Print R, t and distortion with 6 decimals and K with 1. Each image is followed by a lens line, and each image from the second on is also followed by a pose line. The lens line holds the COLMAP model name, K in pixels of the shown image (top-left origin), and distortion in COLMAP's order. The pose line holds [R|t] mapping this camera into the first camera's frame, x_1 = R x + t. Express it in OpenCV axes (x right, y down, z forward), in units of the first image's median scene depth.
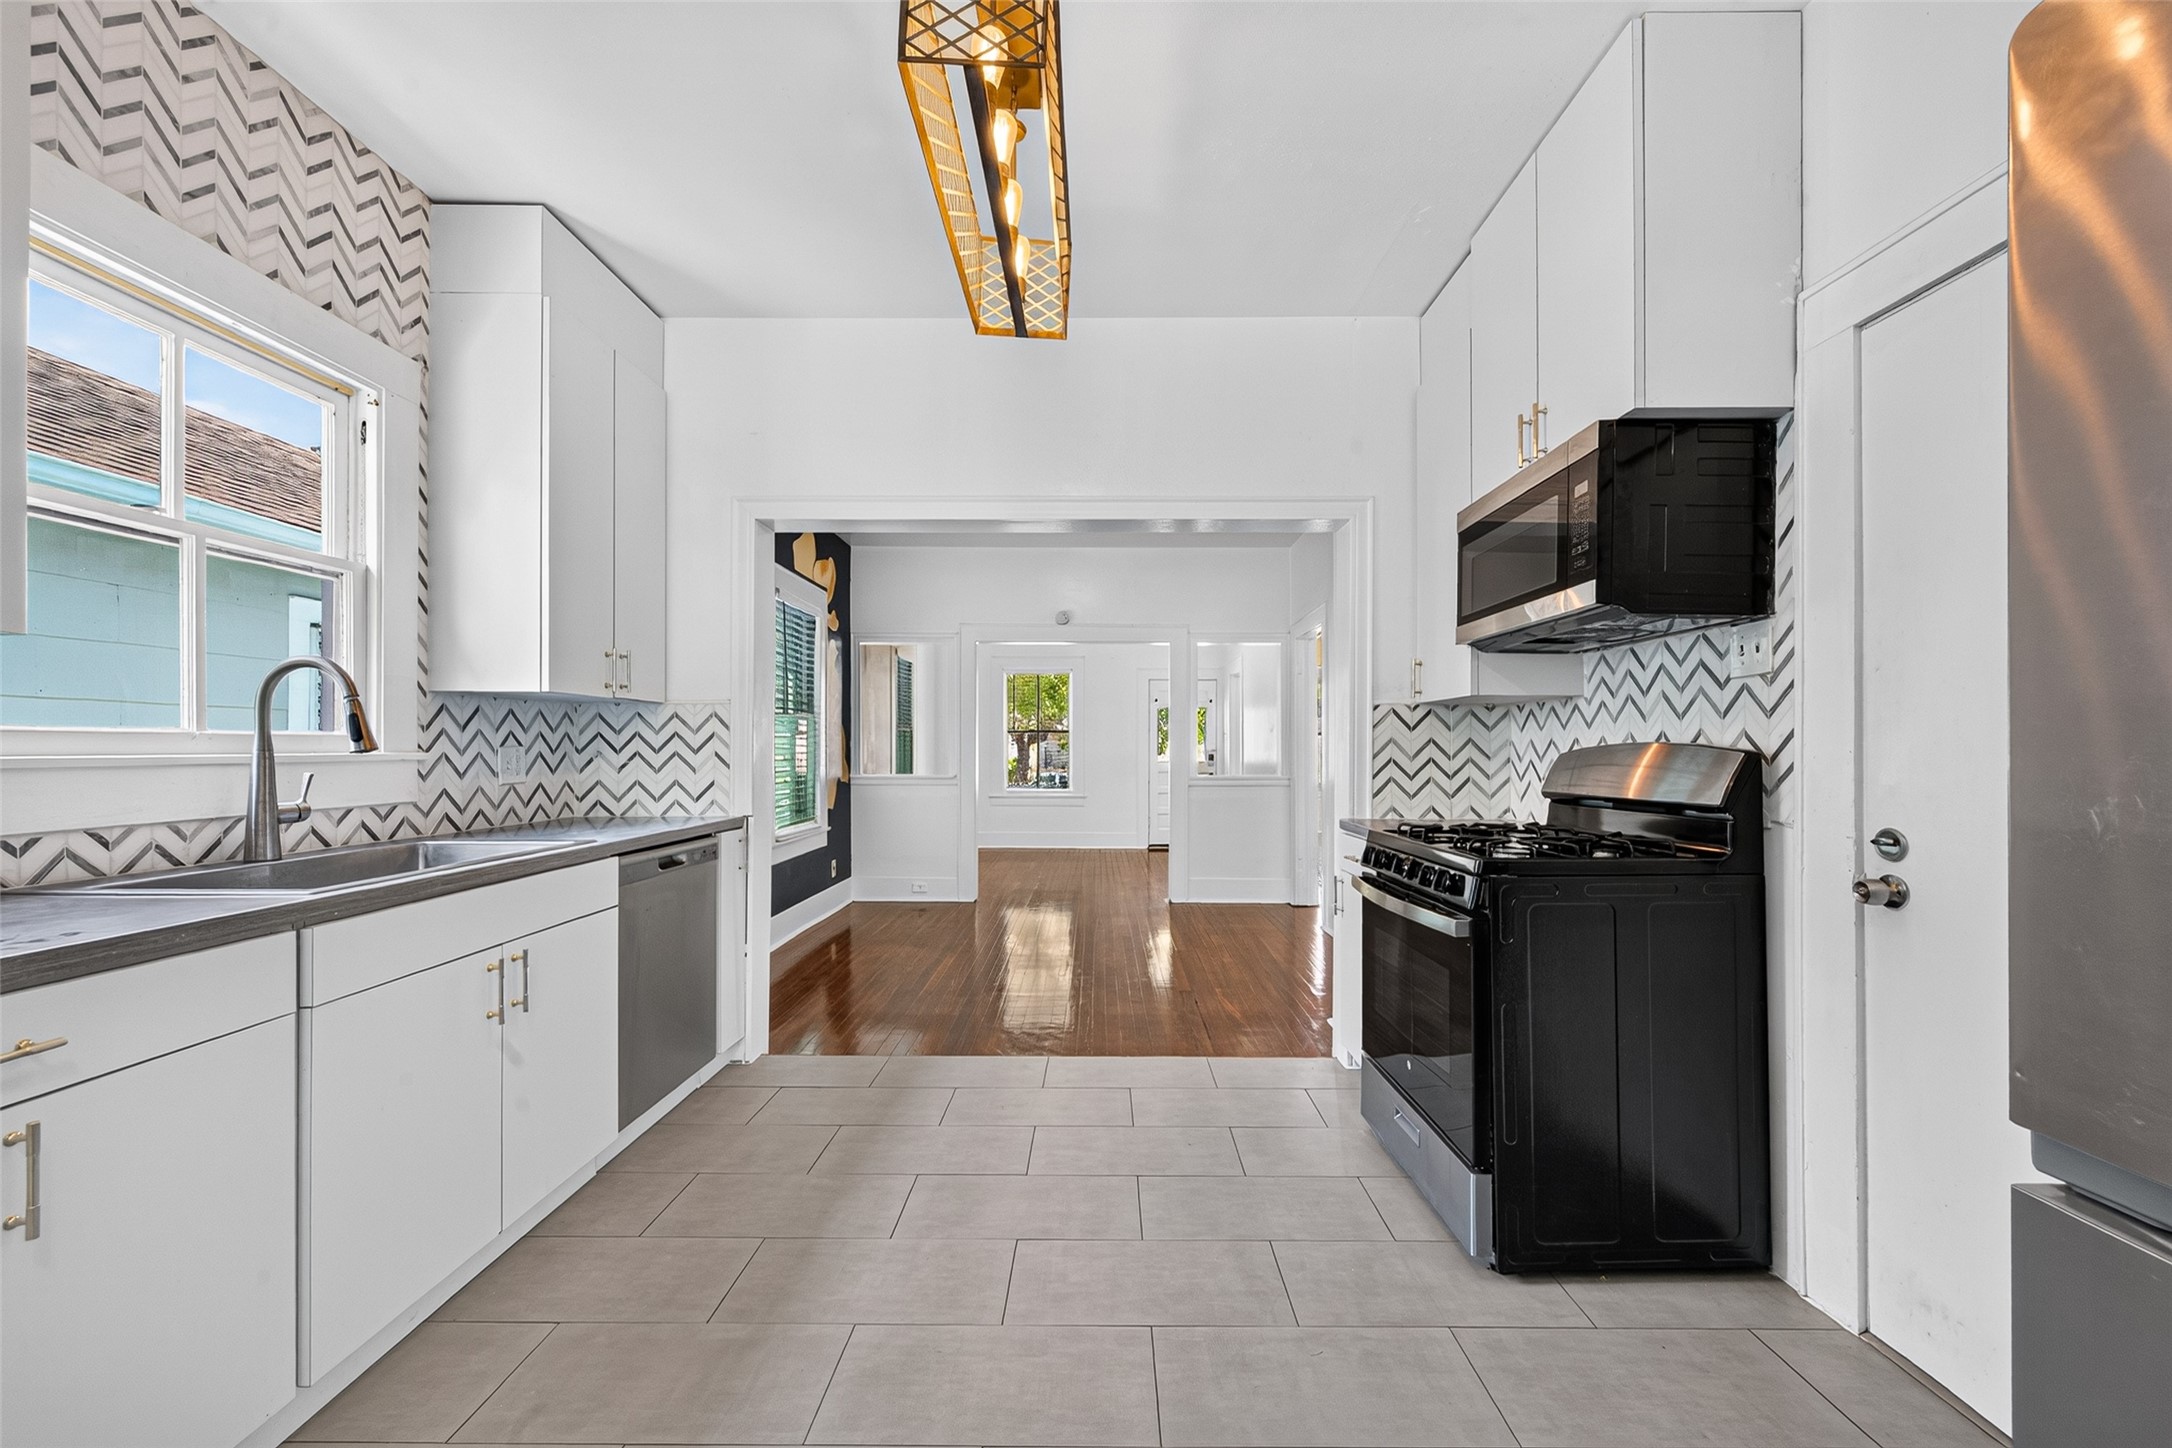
lens RADIAL K [[855.6, 0, 1097.7], [0, 855.6, 744.9], [0, 0, 1]] dist [0.001875, -0.000552]
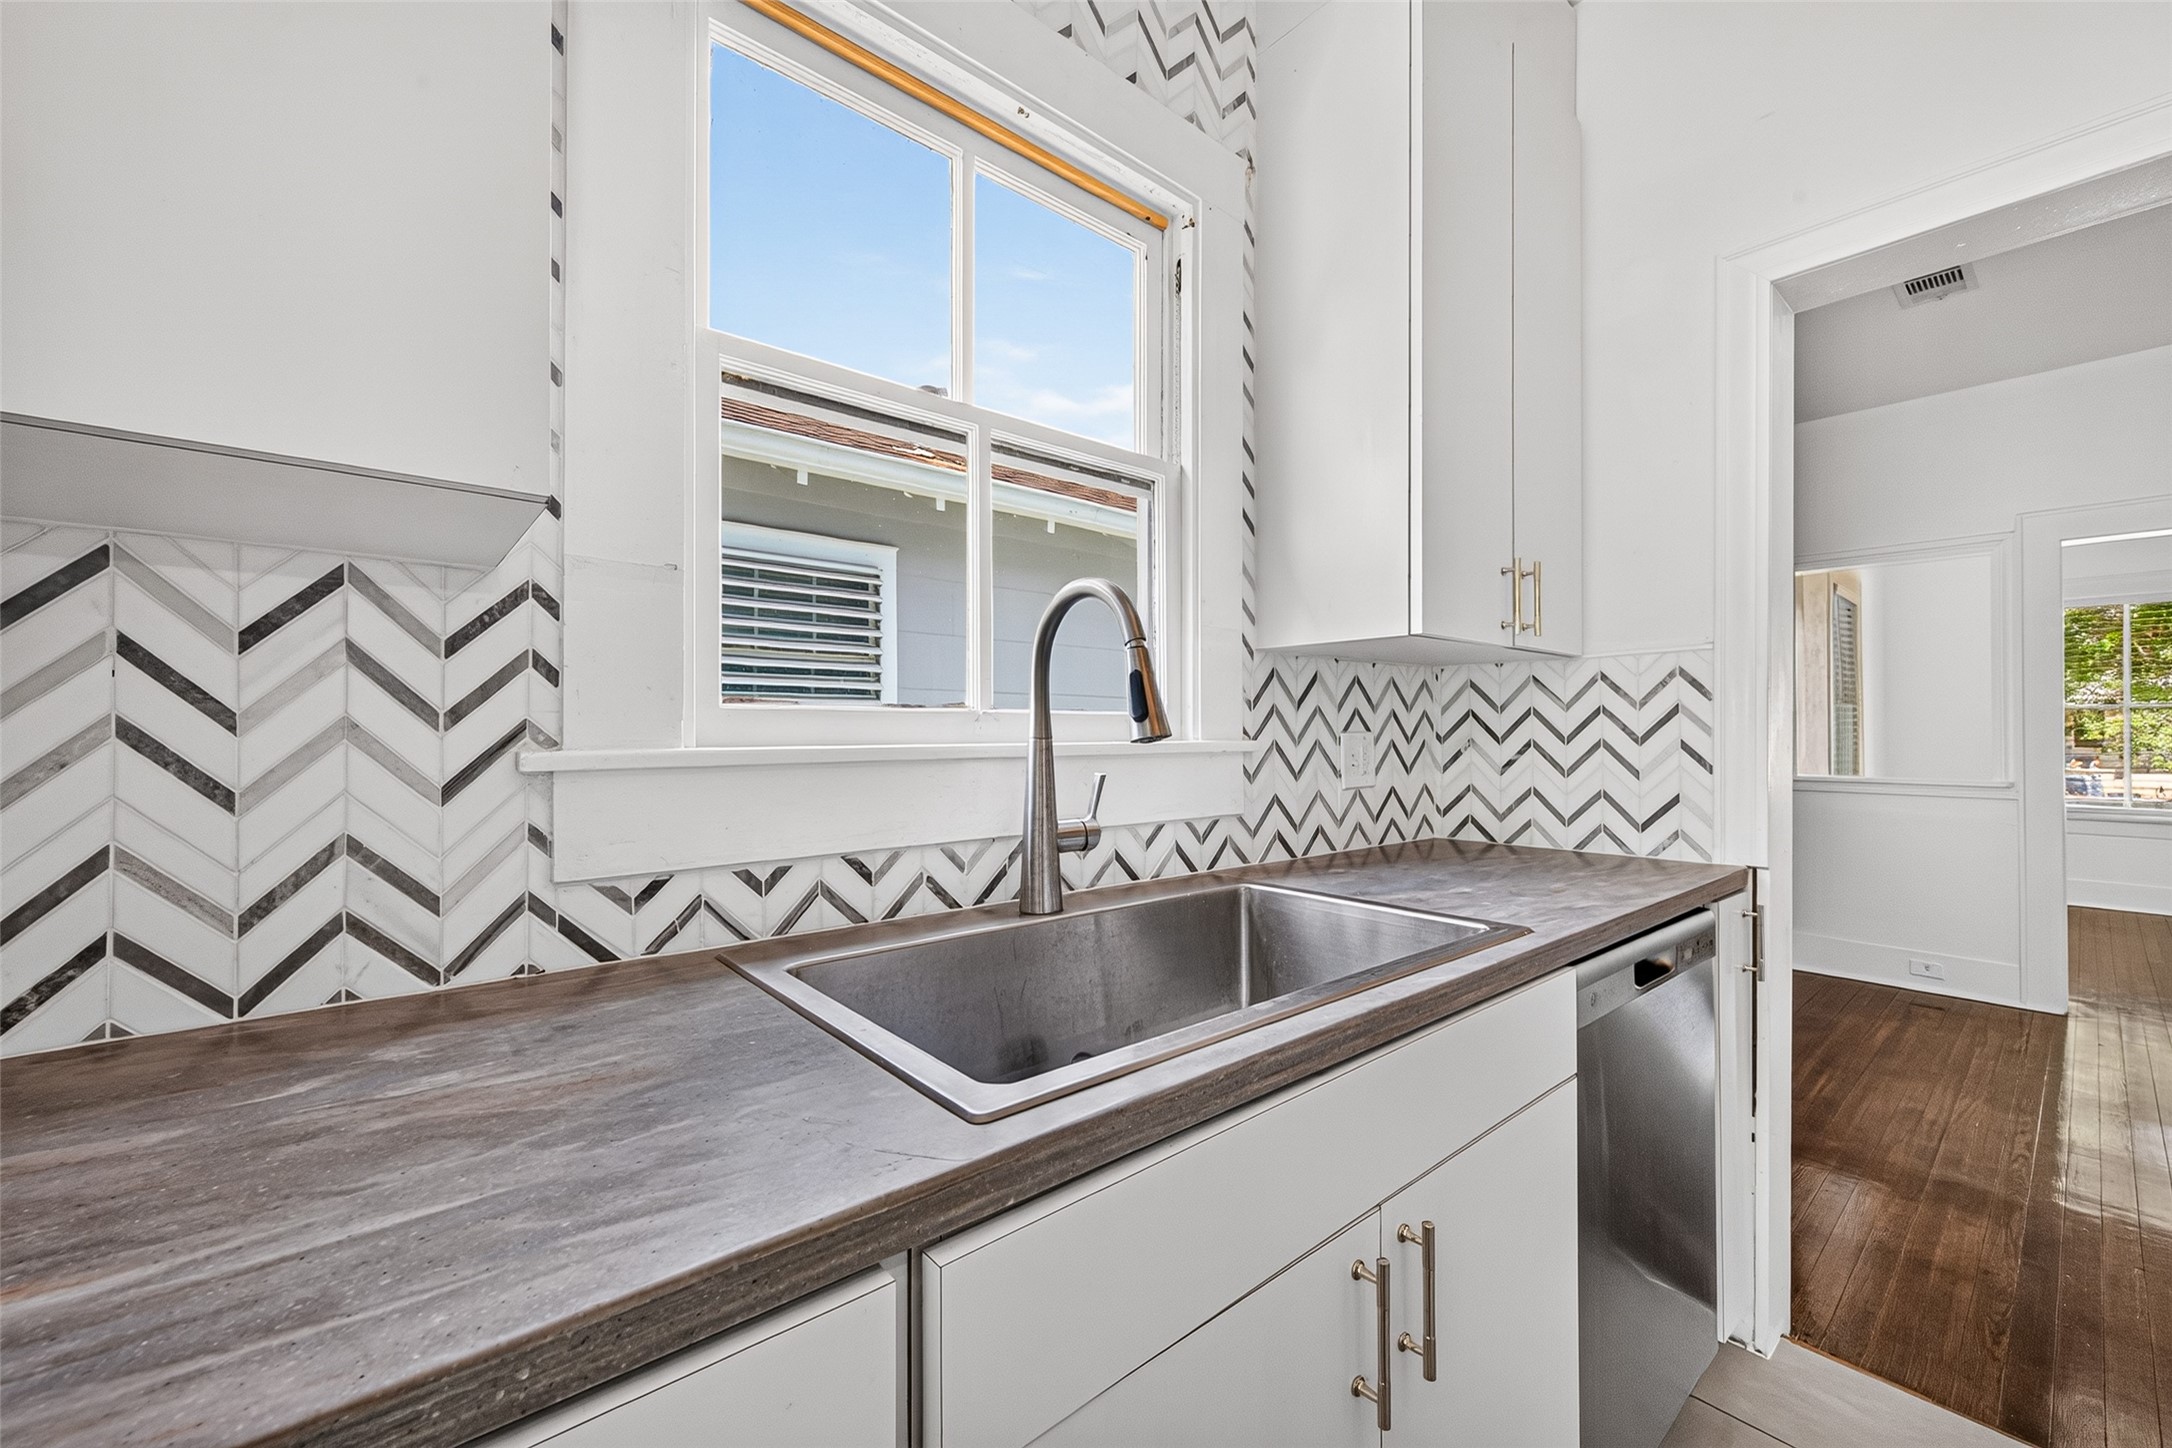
lens RADIAL K [[849.9, 0, 1116.5], [0, 849.9, 726.5], [0, 0, 1]] dist [0.007190, -0.000142]
pose [[0.663032, -0.006949, -0.748559, -0.360905], [0.002265, 0.999971, -0.007277, 0.002238], [0.748588, 0.003129, 0.663029, 0.483997]]
